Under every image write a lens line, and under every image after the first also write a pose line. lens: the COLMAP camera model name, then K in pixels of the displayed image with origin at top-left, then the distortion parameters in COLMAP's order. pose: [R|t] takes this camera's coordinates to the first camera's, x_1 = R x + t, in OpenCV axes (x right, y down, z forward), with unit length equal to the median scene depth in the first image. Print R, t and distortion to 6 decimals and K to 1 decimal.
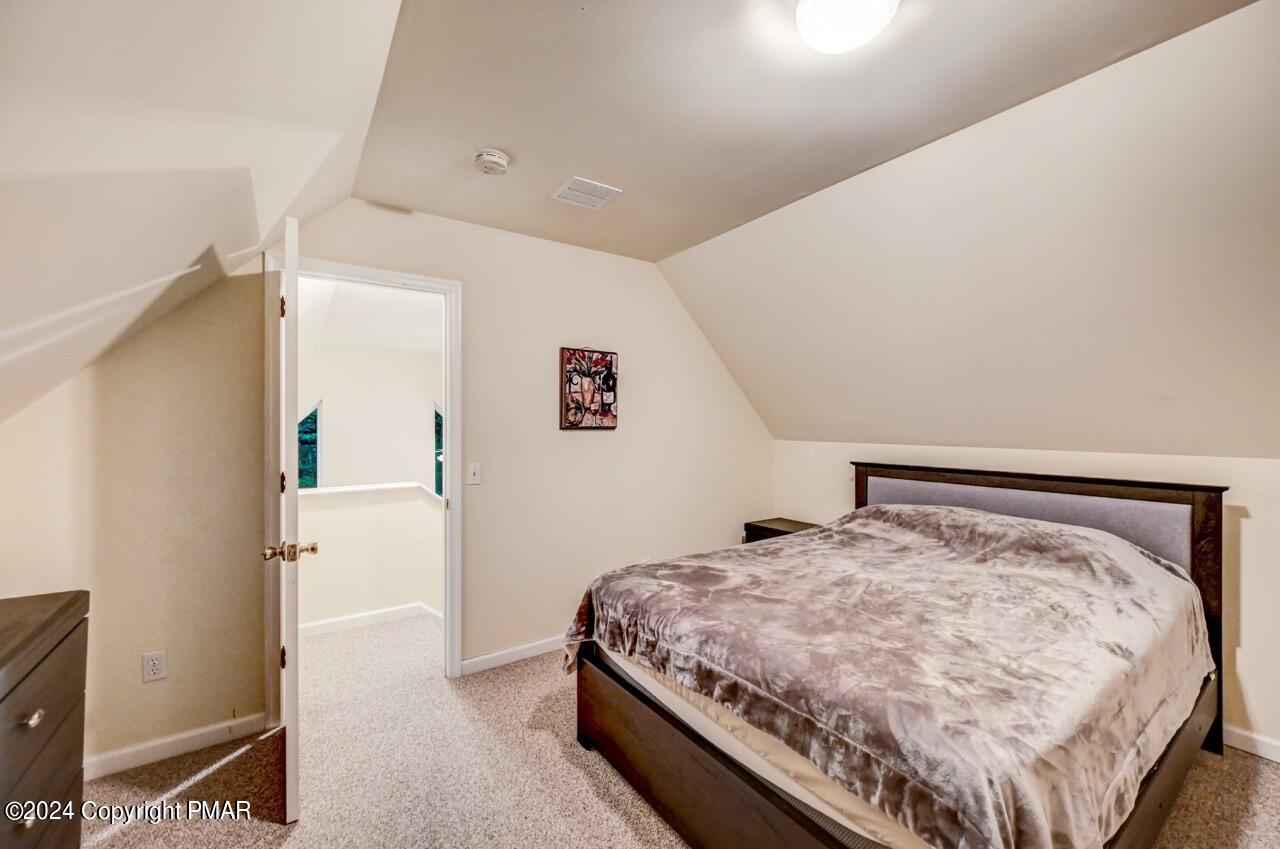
lens RADIAL K [[515.8, 0, 656.5], [0, 515.8, 420.2], [0, 0, 1]] dist [-0.000446, 0.000813]
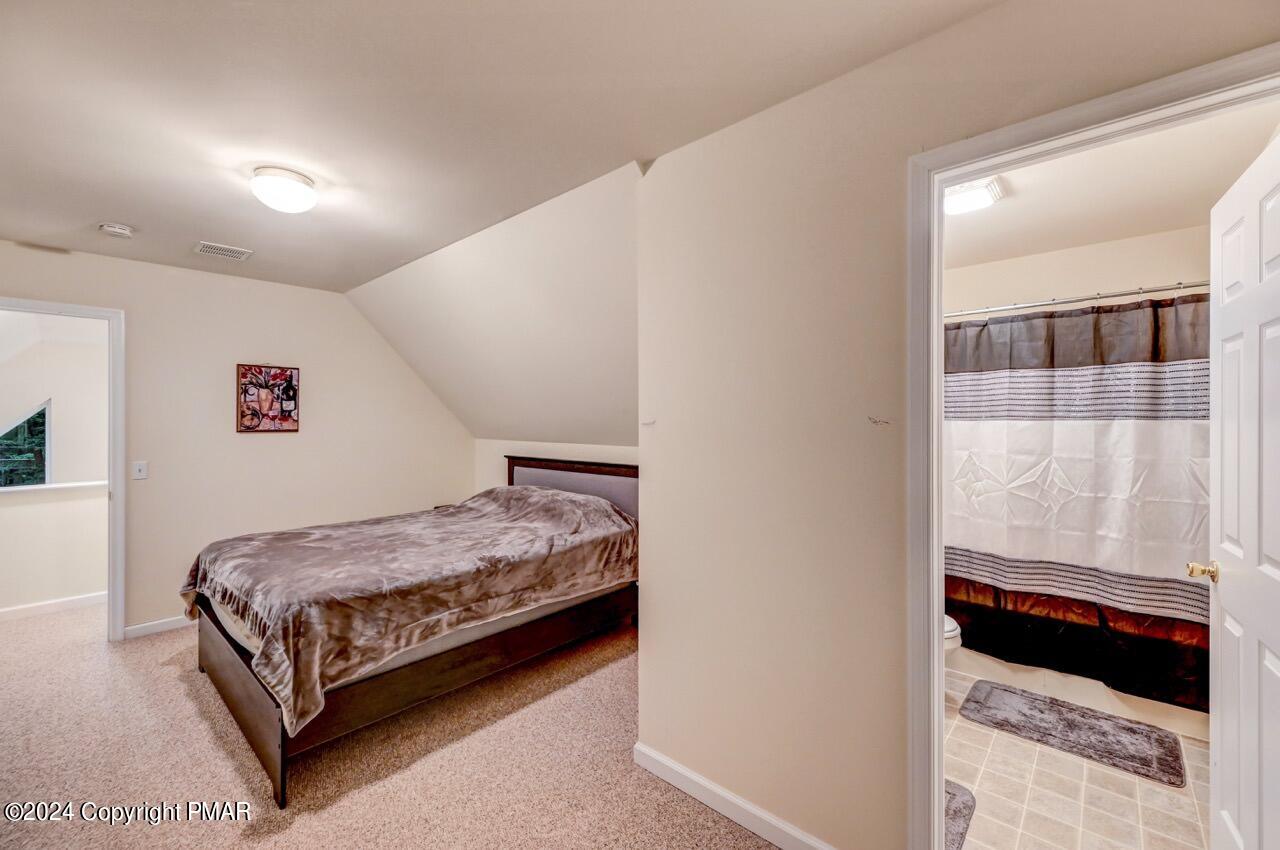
lens RADIAL K [[515.8, 0, 623.2], [0, 515.8, 415.7], [0, 0, 1]] dist [-0.000446, 0.000813]
pose [[0.976526, 0.000194, 0.215398, 0.426383], [0.000584, 0.999994, -0.003546, -0.015491], [-0.215397, 0.003588, 0.976520, -0.361799]]
